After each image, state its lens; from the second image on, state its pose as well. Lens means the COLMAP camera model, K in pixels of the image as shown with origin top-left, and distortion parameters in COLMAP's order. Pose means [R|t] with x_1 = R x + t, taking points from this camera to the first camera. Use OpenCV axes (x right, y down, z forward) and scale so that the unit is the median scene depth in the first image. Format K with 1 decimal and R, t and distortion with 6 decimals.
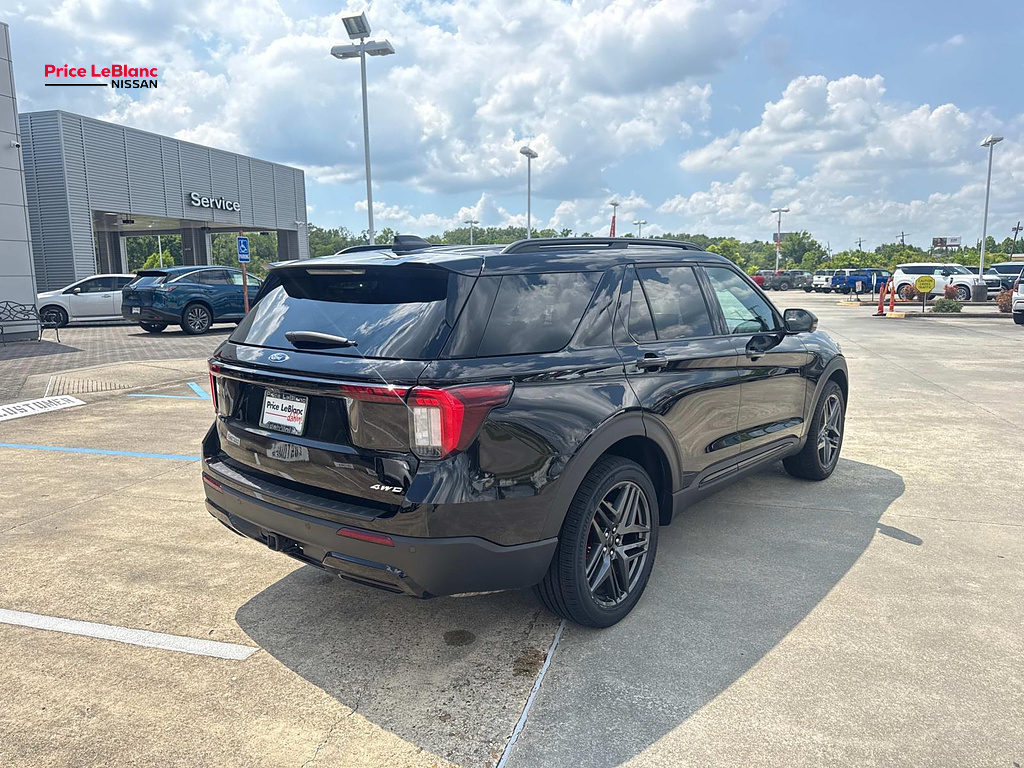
lens RADIAL K [[722.8, 0, 506.1], [0, 722.8, 389.7], [0, 0, 1]] dist [0.066261, -0.104860]
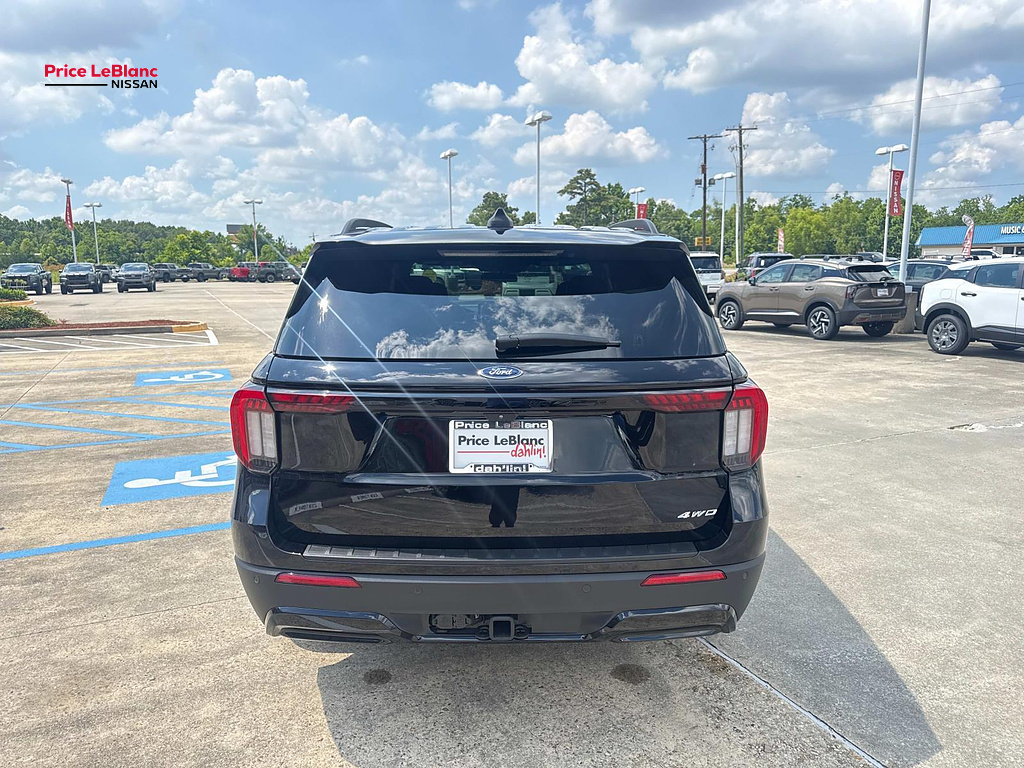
lens RADIAL K [[725.1, 0, 514.5], [0, 725.1, 396.6], [0, 0, 1]] dist [0.019059, -0.026355]
pose [[0.751810, -0.111746, 0.649842, -0.090930], [0.098721, 0.993503, 0.056630, -0.006838], [-0.651948, 0.021578, 0.757956, 0.054790]]
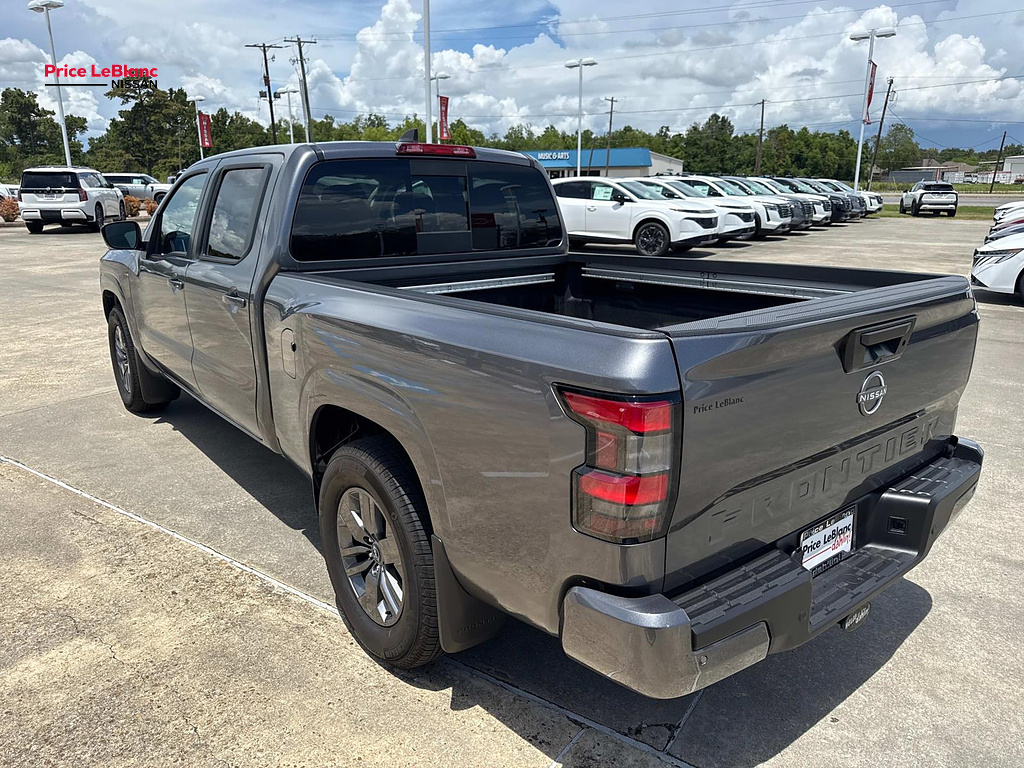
lens RADIAL K [[730.6, 0, 509.2], [0, 730.6, 390.1], [0, 0, 1]] dist [0.001444, -0.005606]
pose [[0.314480, -0.245878, 0.916868, -0.093458], [0.134373, 0.967677, 0.213414, 0.000517], [-0.939706, 0.056088, 0.337354, 0.006993]]
